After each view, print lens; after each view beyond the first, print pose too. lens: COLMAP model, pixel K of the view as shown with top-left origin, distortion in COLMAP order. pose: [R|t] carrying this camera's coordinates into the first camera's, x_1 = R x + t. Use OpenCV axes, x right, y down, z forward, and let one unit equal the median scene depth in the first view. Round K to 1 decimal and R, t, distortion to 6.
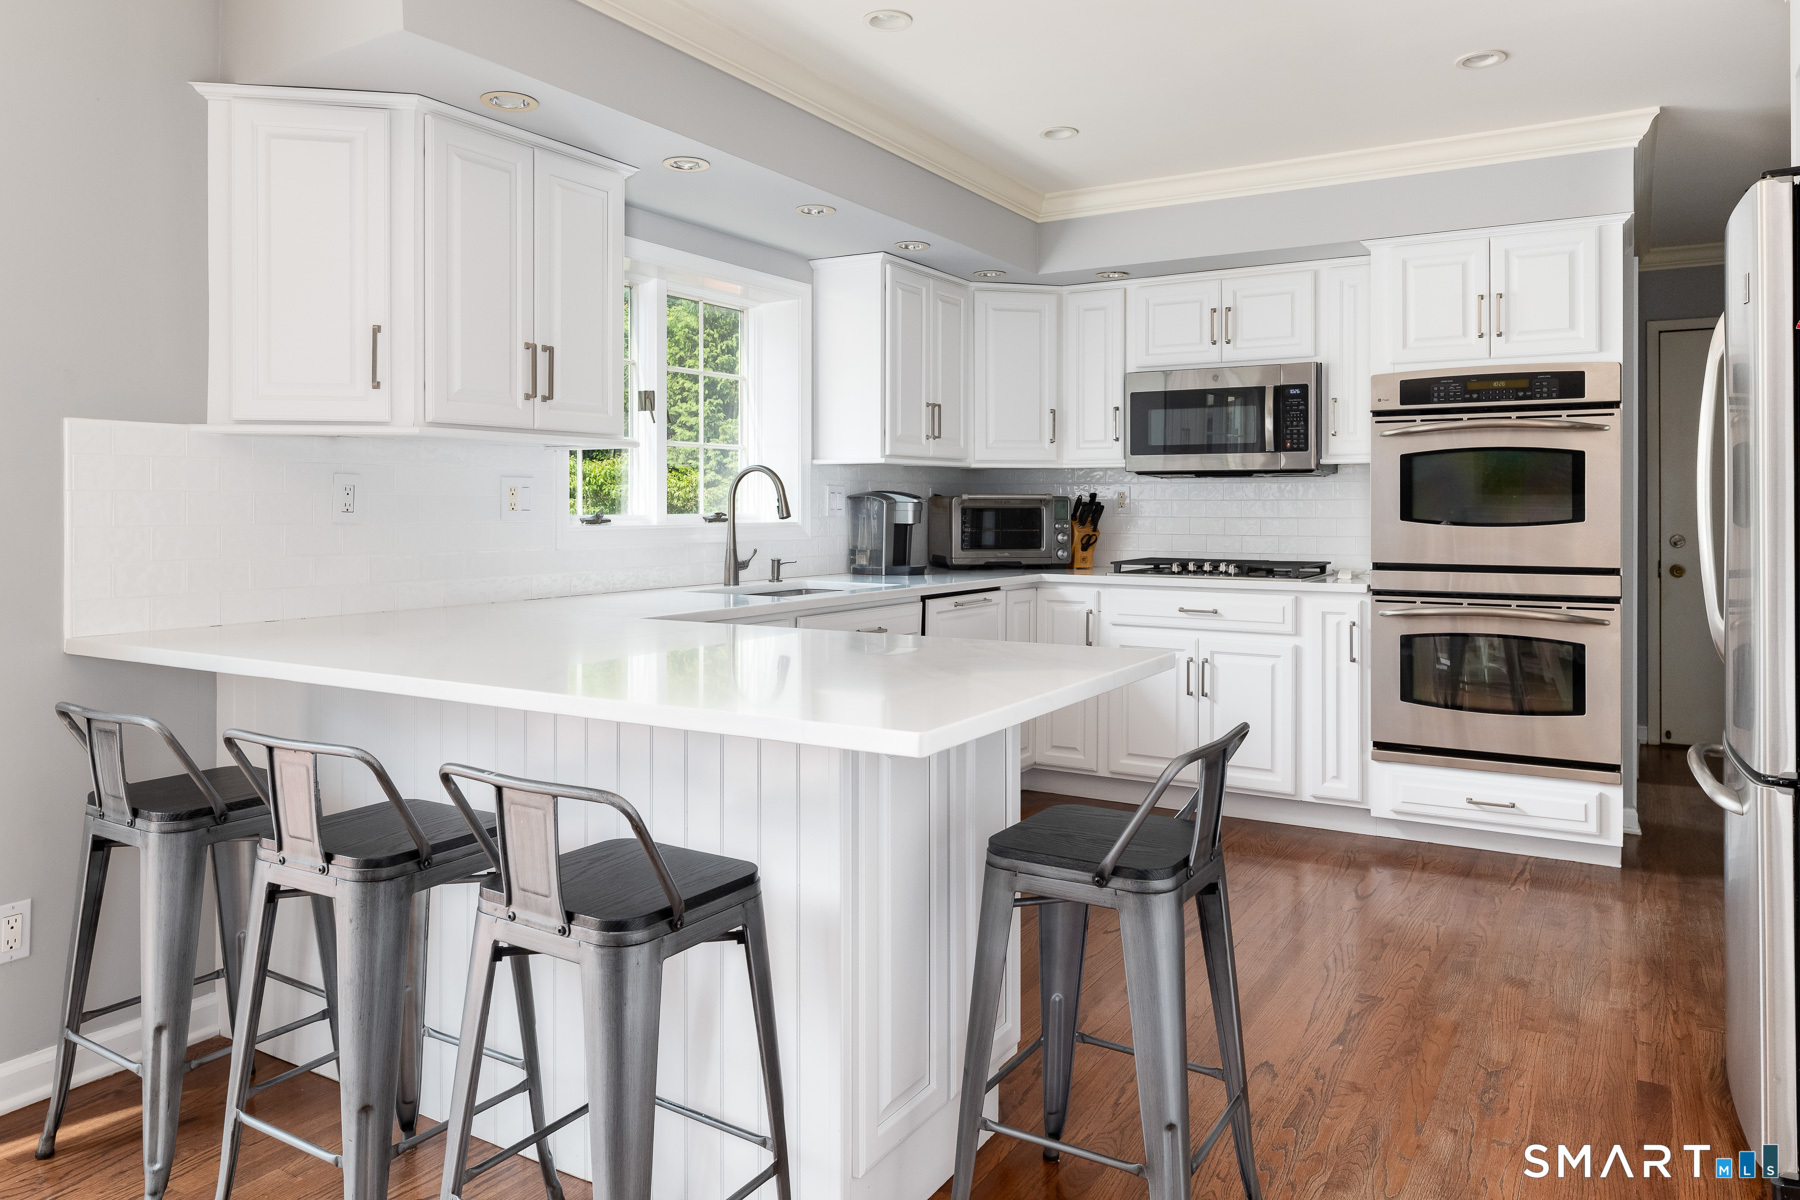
lens RADIAL K [[1222.7, 0, 894.5], [0, 1222.7, 496.7], [0, 0, 1]] dist [-0.002292, -0.000985]
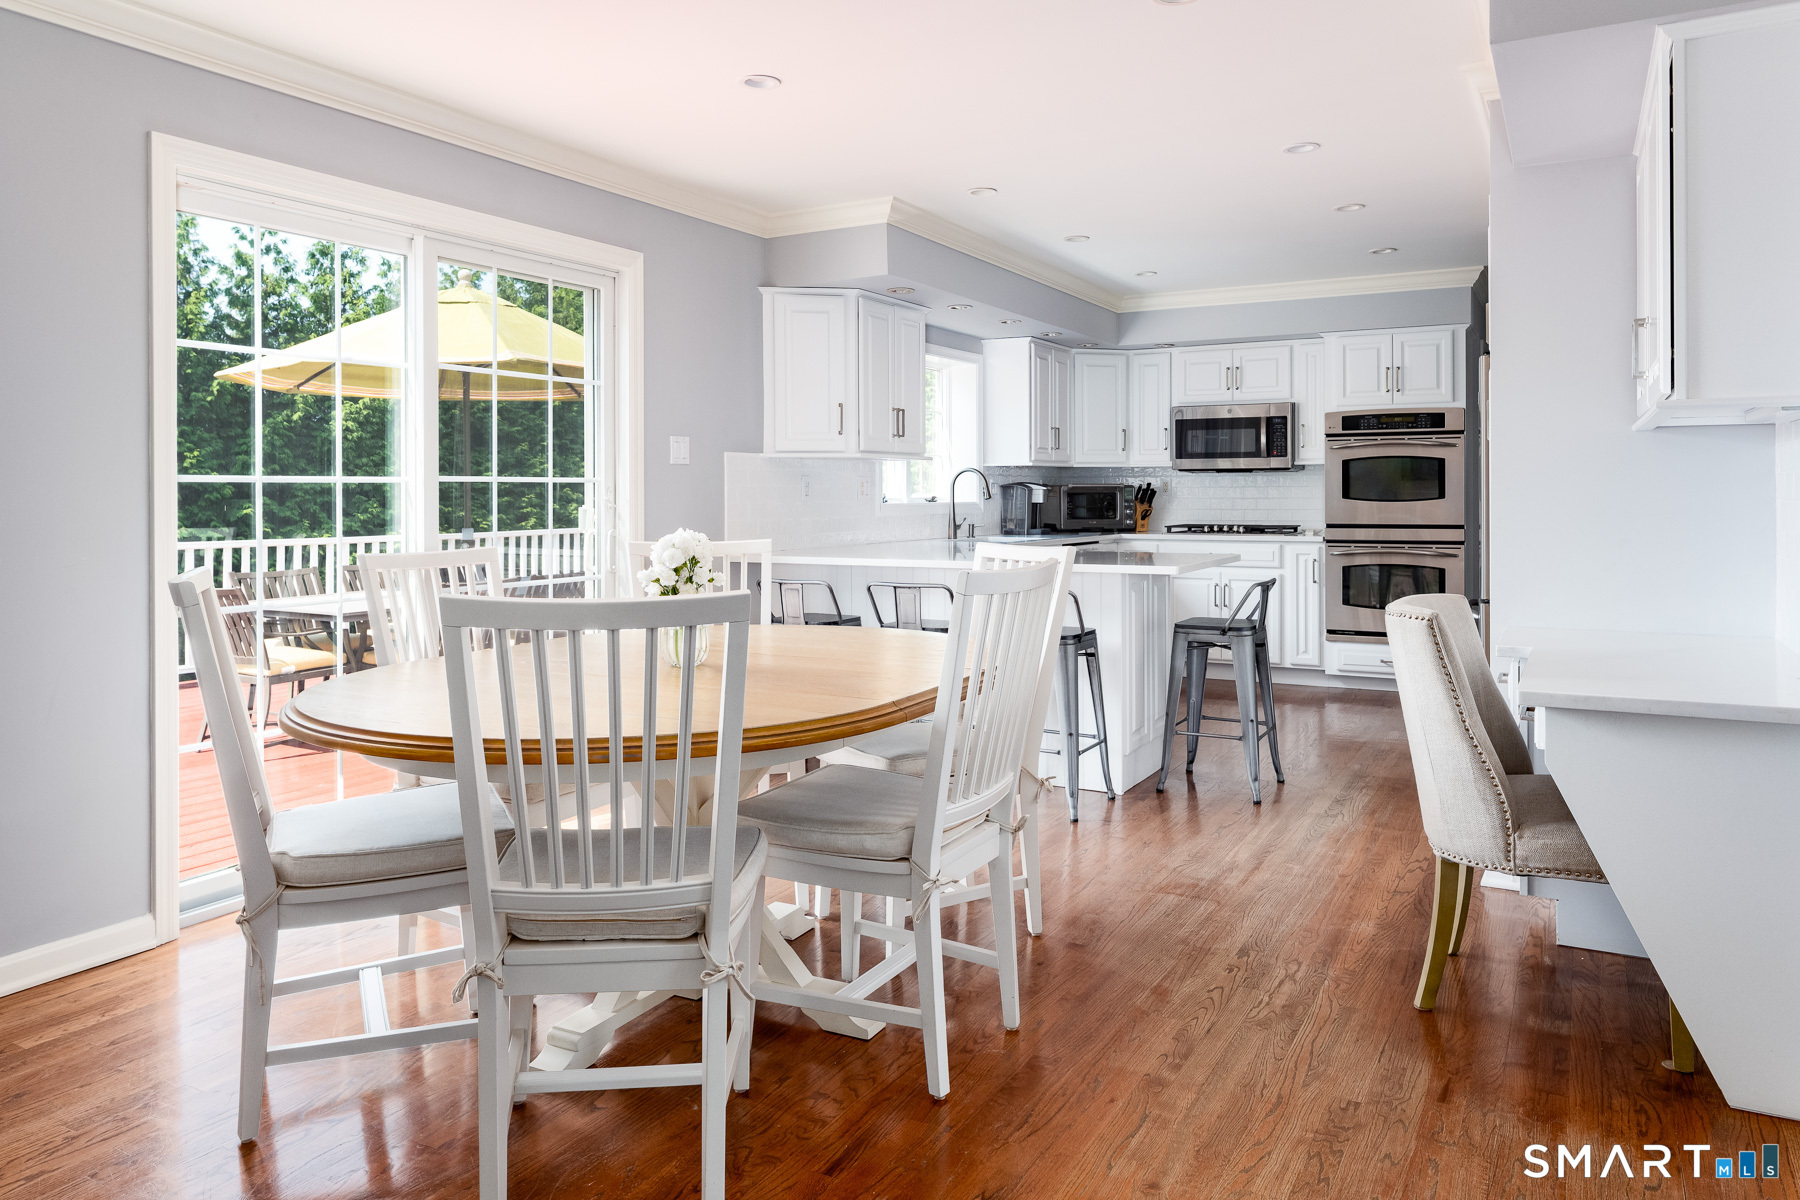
lens RADIAL K [[1232.5, 0, 902.1], [0, 1232.5, 488.6], [0, 0, 1]] dist [-0.002929, -0.000628]
pose [[0.999183, -0.004629, 0.040142, -0.238610], [0.004433, 0.999978, 0.004974, -0.005283], [-0.040165, -0.004792, 0.999182, -0.616323]]
